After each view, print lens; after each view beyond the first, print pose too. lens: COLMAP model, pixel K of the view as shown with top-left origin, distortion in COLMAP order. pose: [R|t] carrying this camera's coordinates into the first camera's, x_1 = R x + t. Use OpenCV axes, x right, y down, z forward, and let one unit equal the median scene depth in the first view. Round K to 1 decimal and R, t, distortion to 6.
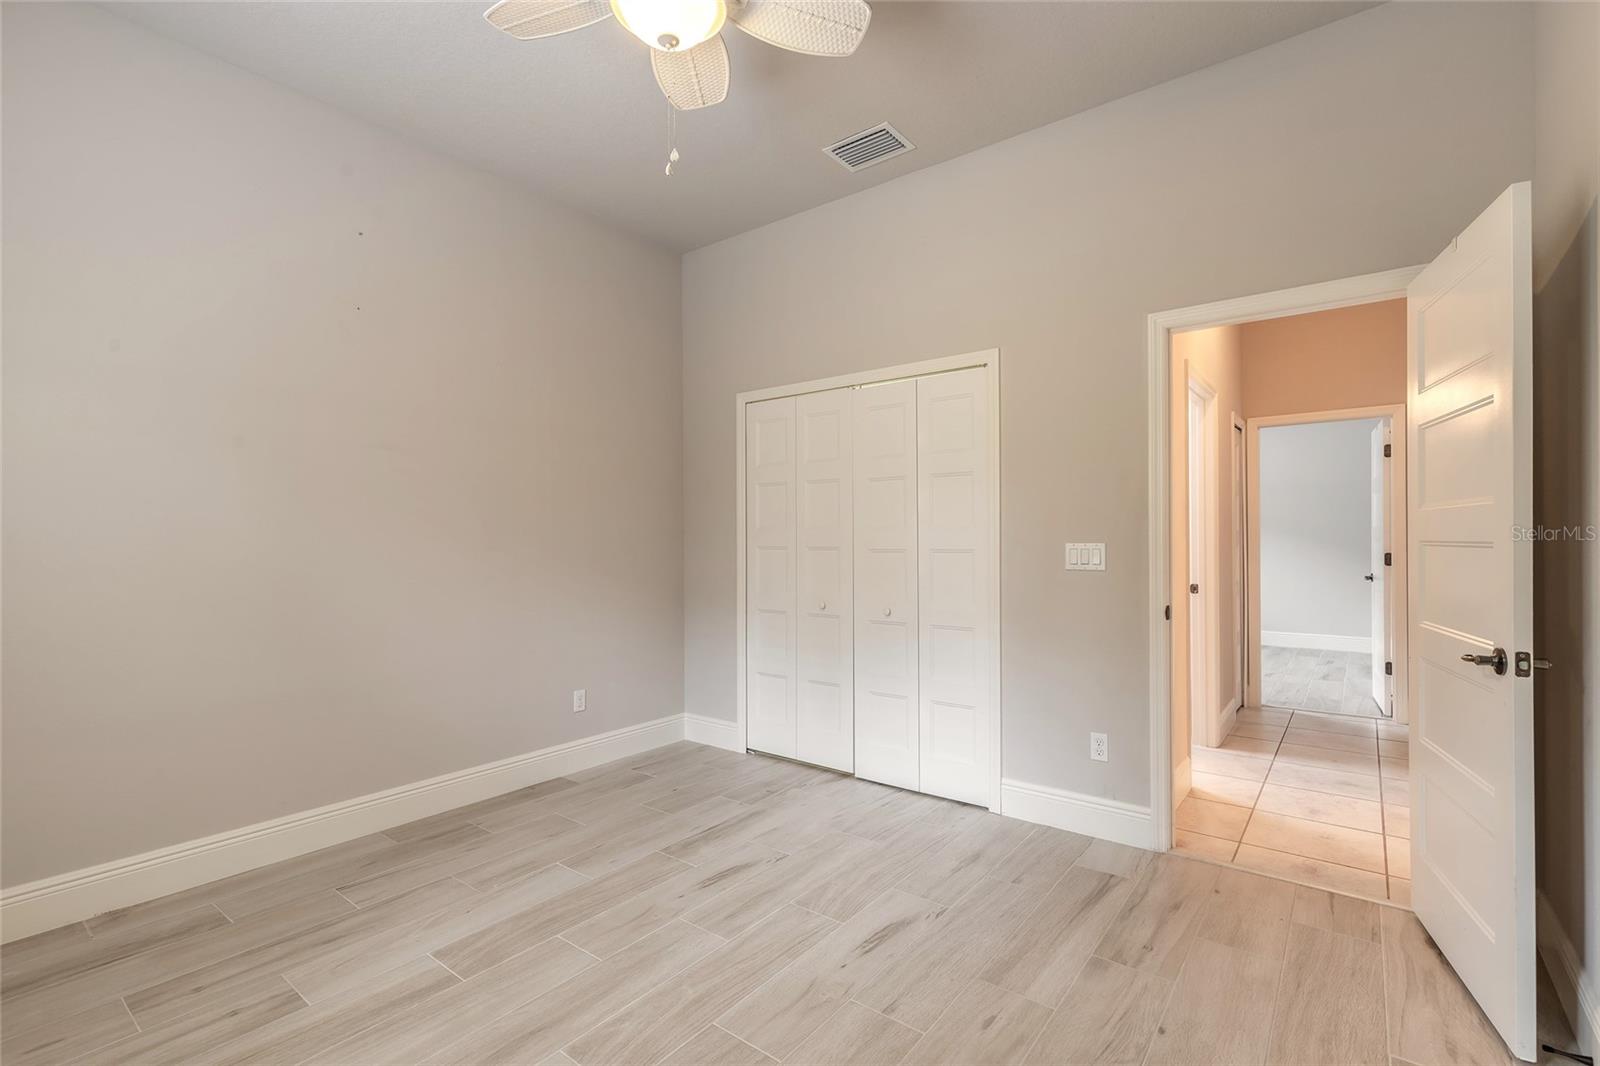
lens RADIAL K [[719.2, 0, 797.1], [0, 719.2, 536.1], [0, 0, 1]] dist [0.005169, -0.000945]
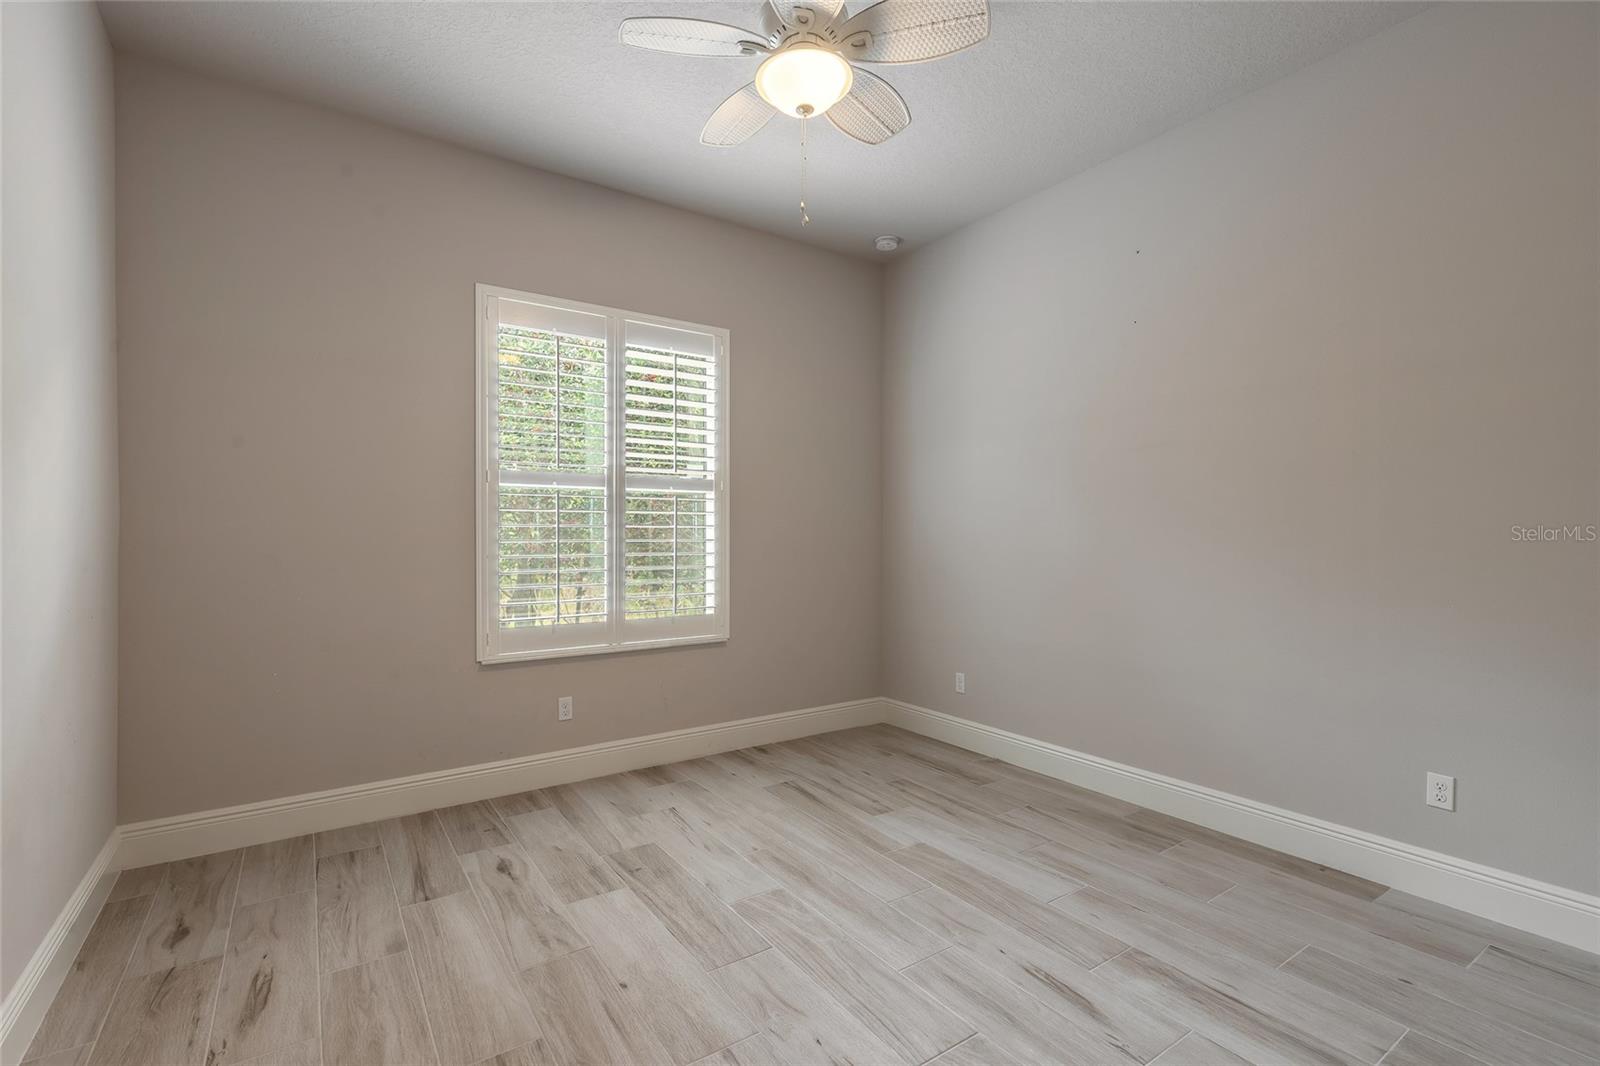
lens RADIAL K [[719.2, 0, 797.1], [0, 719.2, 536.1], [0, 0, 1]] dist [0.005169, -0.000945]
pose [[-0.302193, 0.006773, -0.953223, 0.726453], [0.006198, 0.999968, 0.005141, -0.001256], [0.953227, -0.004354, -0.302226, 1.024580]]
